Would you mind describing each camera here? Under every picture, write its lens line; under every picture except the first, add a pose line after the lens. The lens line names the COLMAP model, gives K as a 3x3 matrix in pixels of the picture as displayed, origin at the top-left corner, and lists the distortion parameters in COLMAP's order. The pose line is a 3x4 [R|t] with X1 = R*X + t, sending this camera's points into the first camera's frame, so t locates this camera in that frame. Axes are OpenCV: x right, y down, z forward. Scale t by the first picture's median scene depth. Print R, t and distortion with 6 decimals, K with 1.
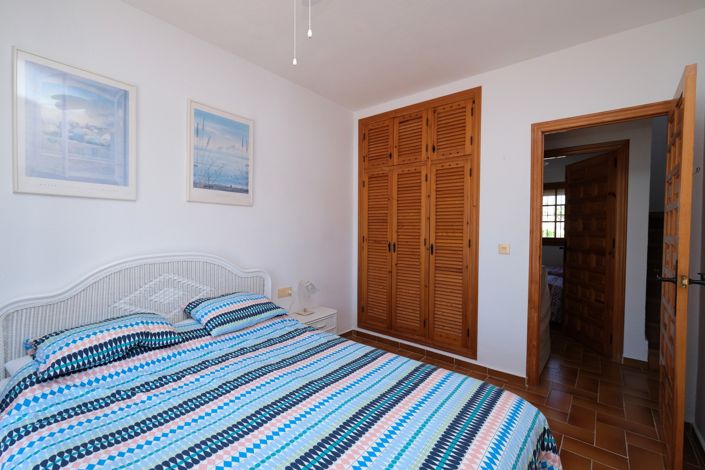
lens RADIAL K [[303.8, 0, 354.9], [0, 303.8, 232.6], [0, 0, 1]] dist [-0.005139, 0.001184]
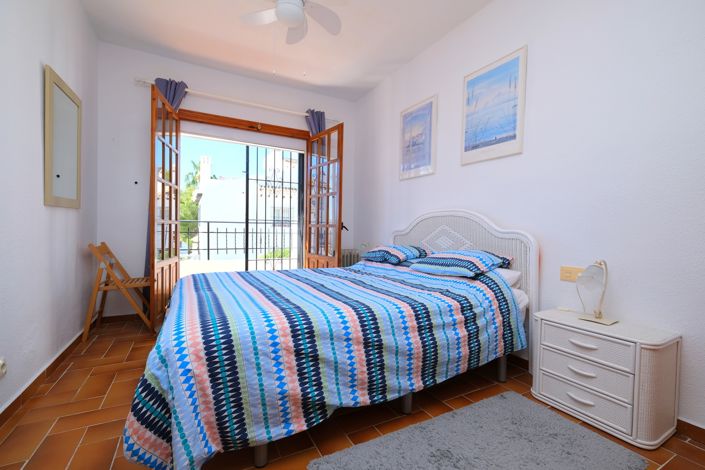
lens RADIAL K [[303.8, 0, 351.9], [0, 303.8, 232.9], [0, 0, 1]] dist [-0.005139, 0.001184]
pose [[-0.370759, -0.004485, -0.928718, 0.614275], [-0.033983, 0.999384, 0.008740, 0.143476], [0.928107, 0.034801, -0.370683, 0.940375]]
